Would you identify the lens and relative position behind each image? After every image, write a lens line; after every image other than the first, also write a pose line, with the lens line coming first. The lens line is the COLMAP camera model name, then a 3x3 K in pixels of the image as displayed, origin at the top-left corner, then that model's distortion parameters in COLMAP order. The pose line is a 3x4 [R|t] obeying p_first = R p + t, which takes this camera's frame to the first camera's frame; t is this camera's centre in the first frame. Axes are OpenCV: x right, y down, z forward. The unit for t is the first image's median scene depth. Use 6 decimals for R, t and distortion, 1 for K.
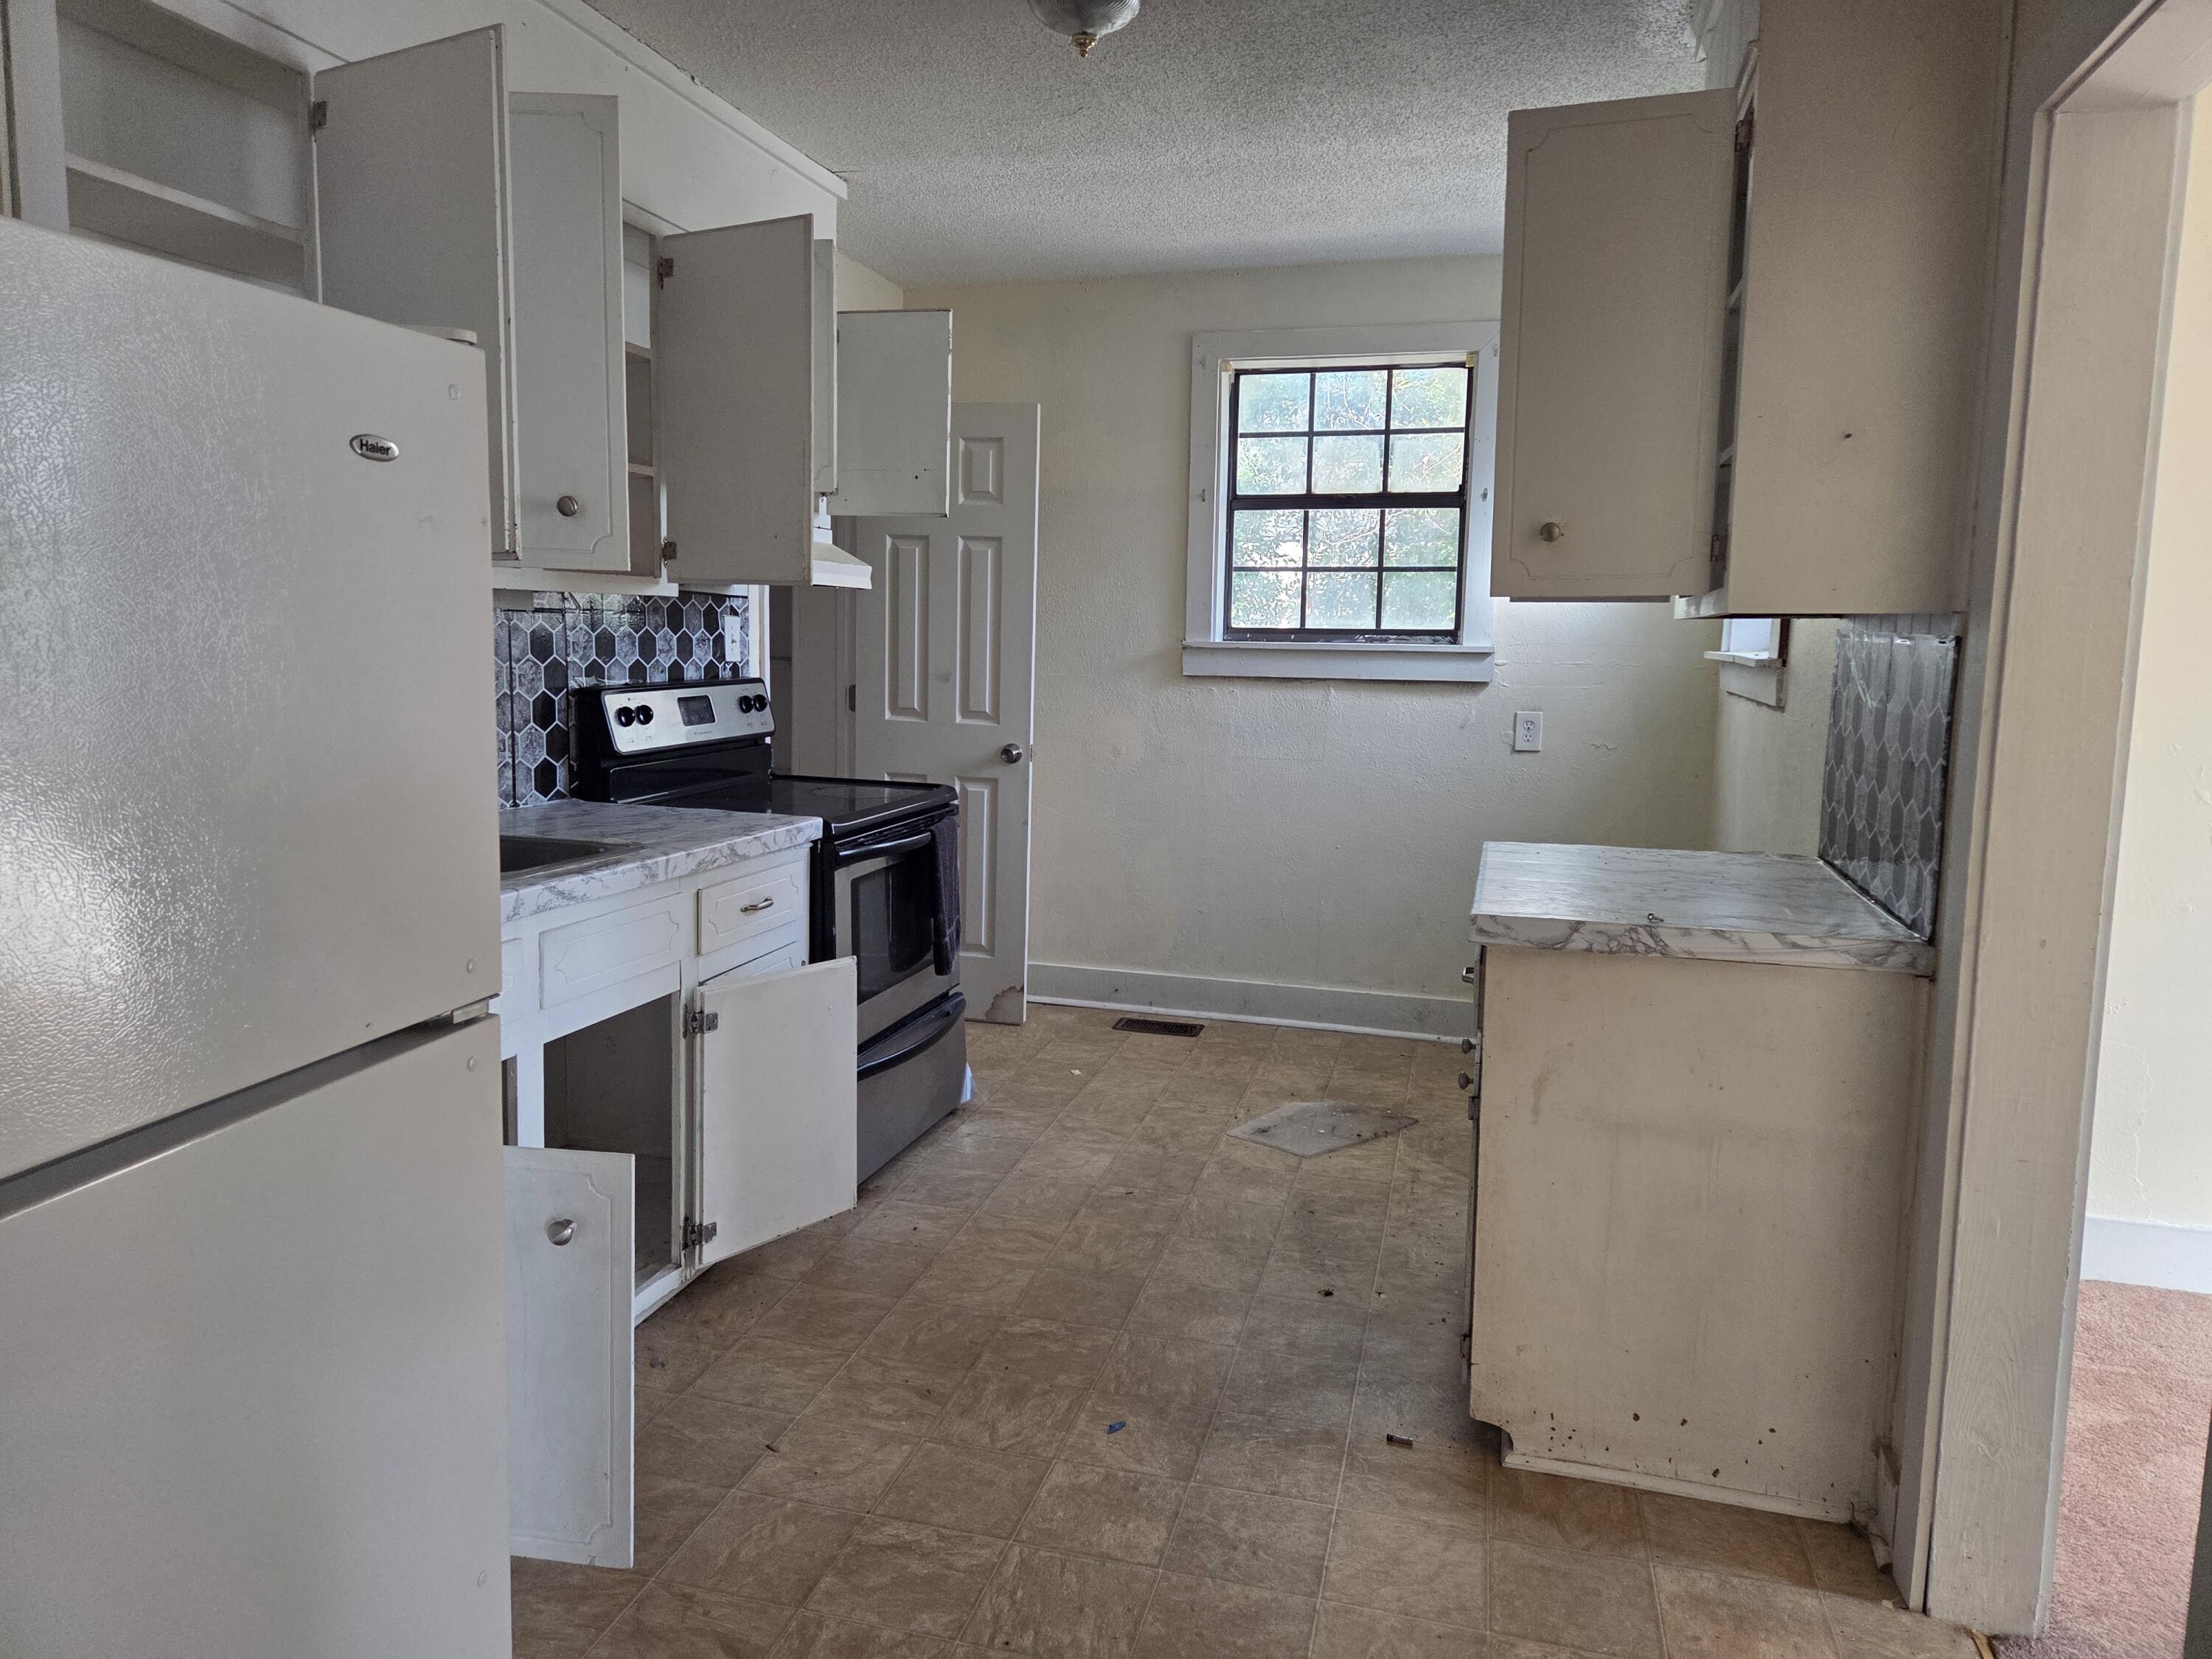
lens RADIAL K [[1458.9, 0, 1108.1], [0, 1458.9, 819.1], [0, 0, 1]] dist [0.008115, 0.000157]
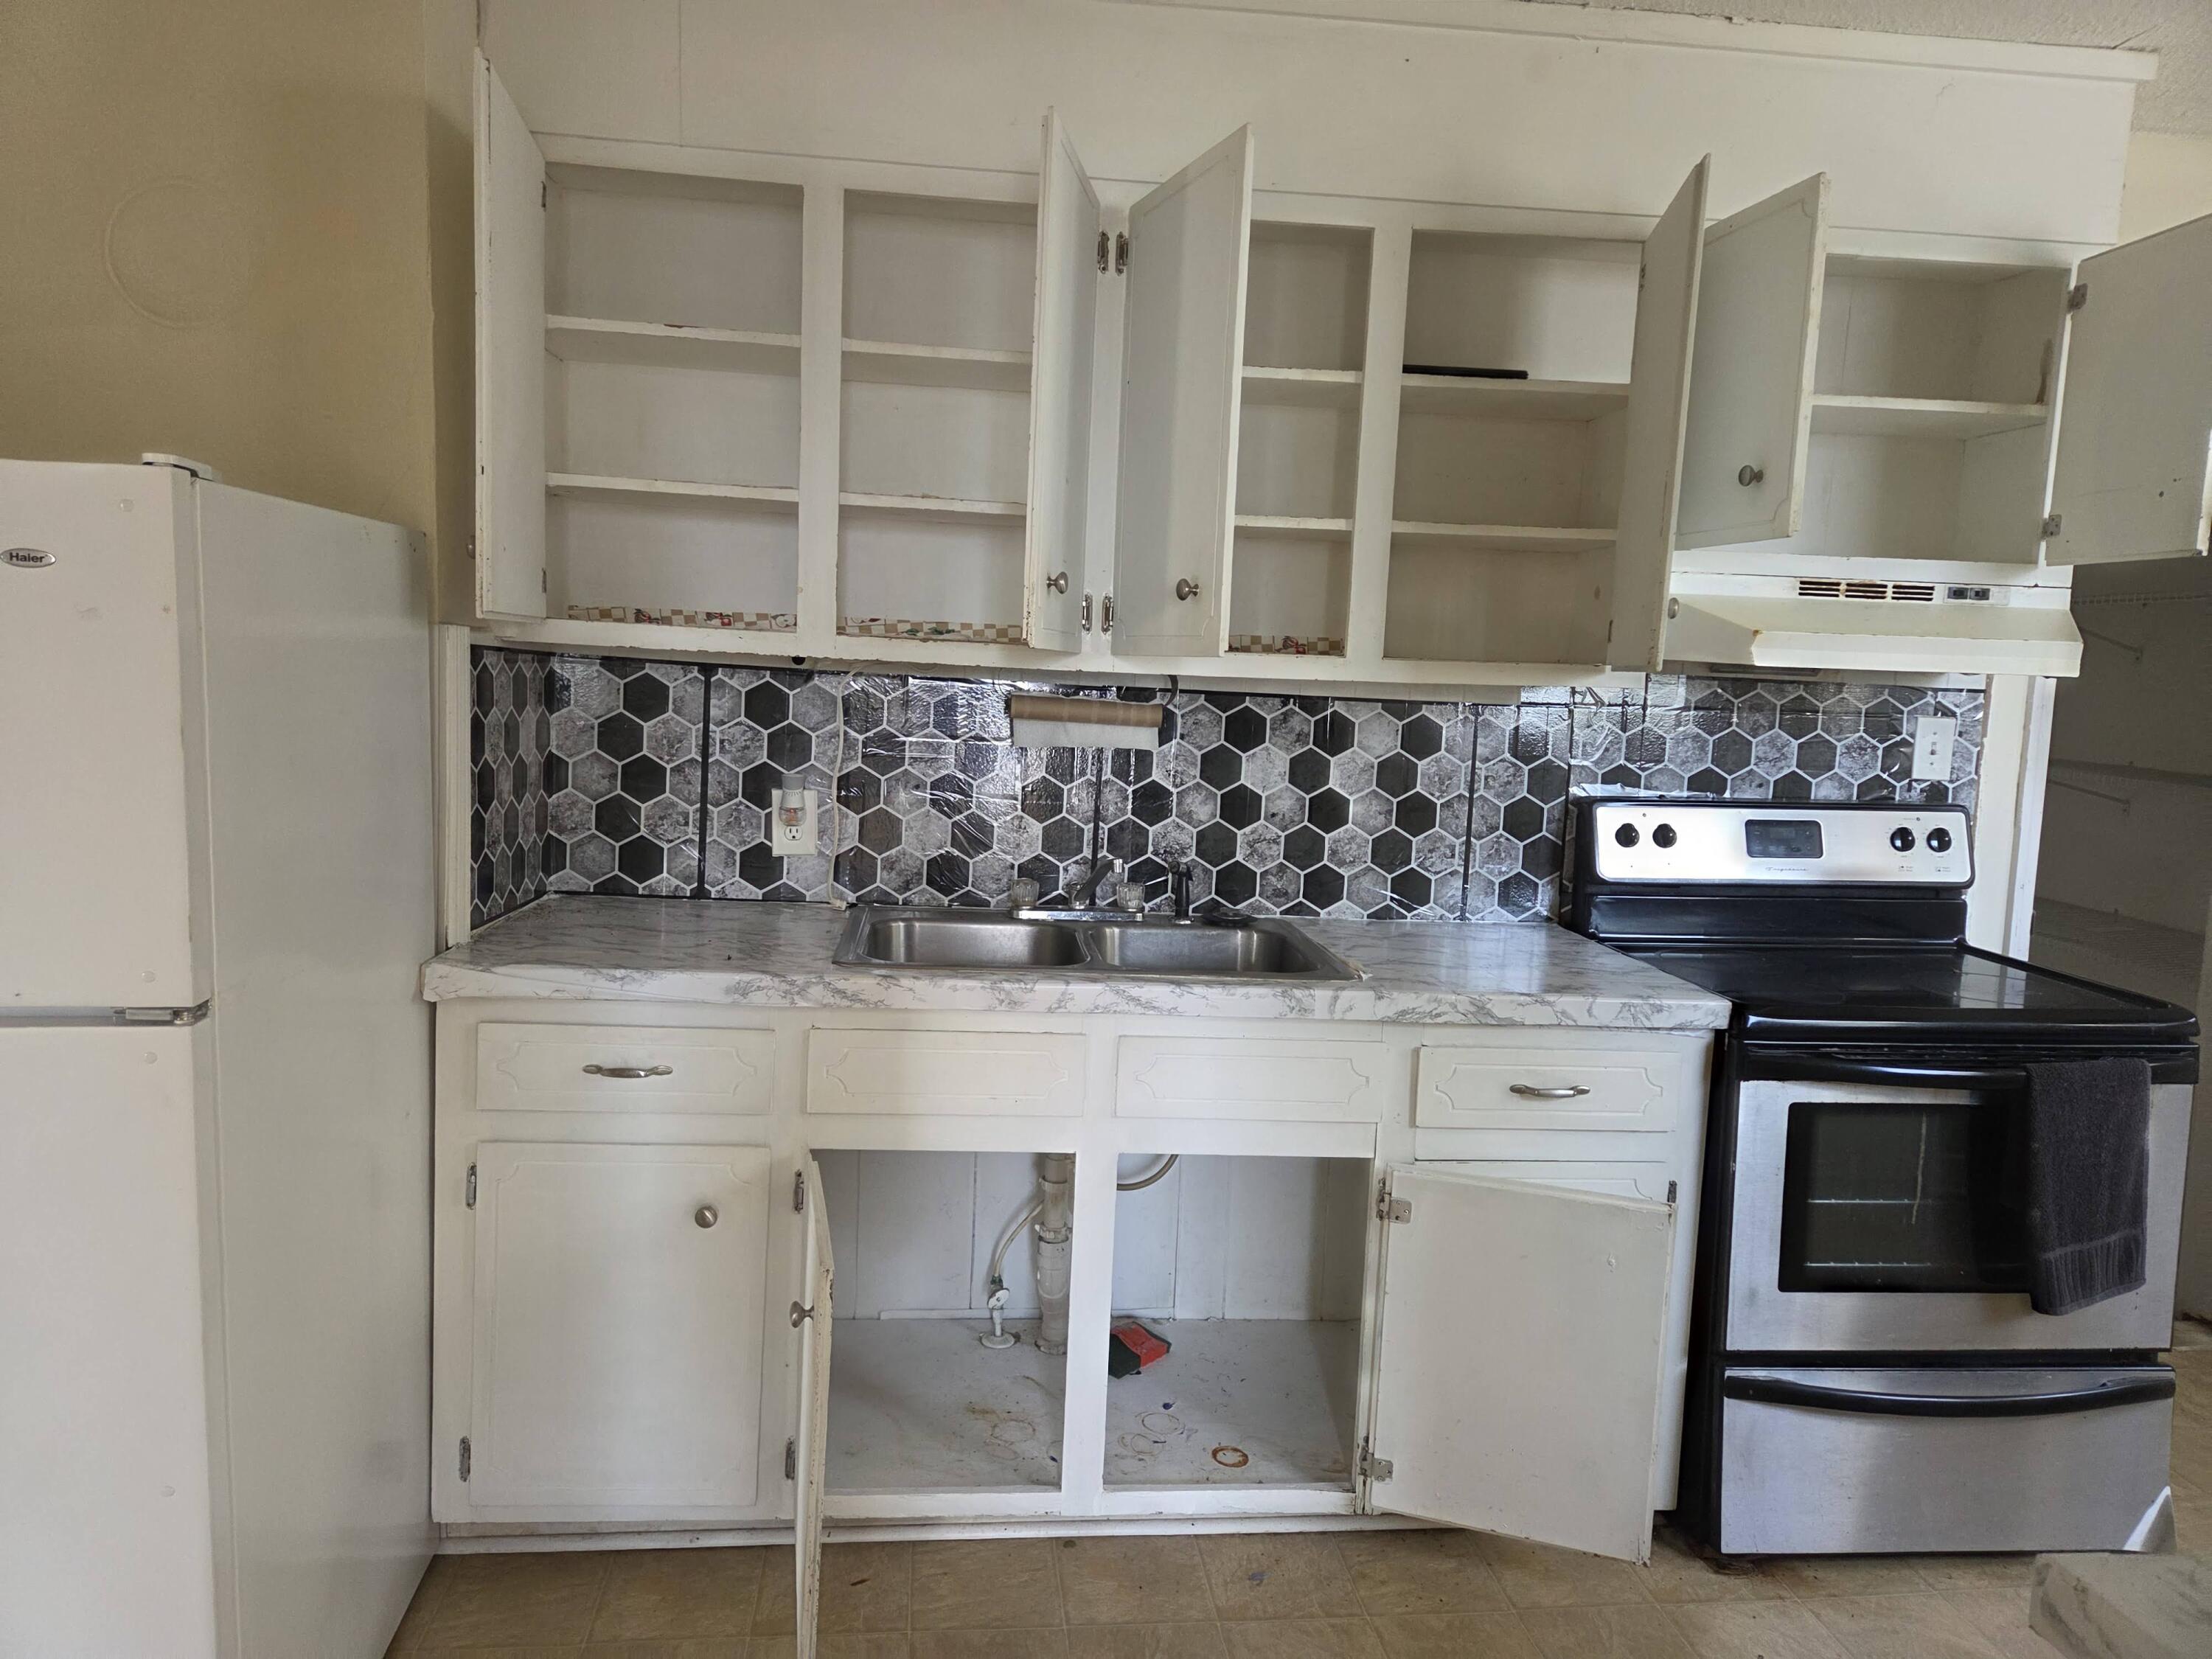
lens RADIAL K [[1458.9, 0, 1108.1], [0, 1458.9, 819.1], [0, 0, 1]] dist [0.008115, 0.000157]
pose [[0.332821, 0.077657, -0.939787, 0.347649], [-0.144888, 0.988981, 0.030410, -0.063529], [0.931793, 0.126043, 0.340405, 0.463187]]
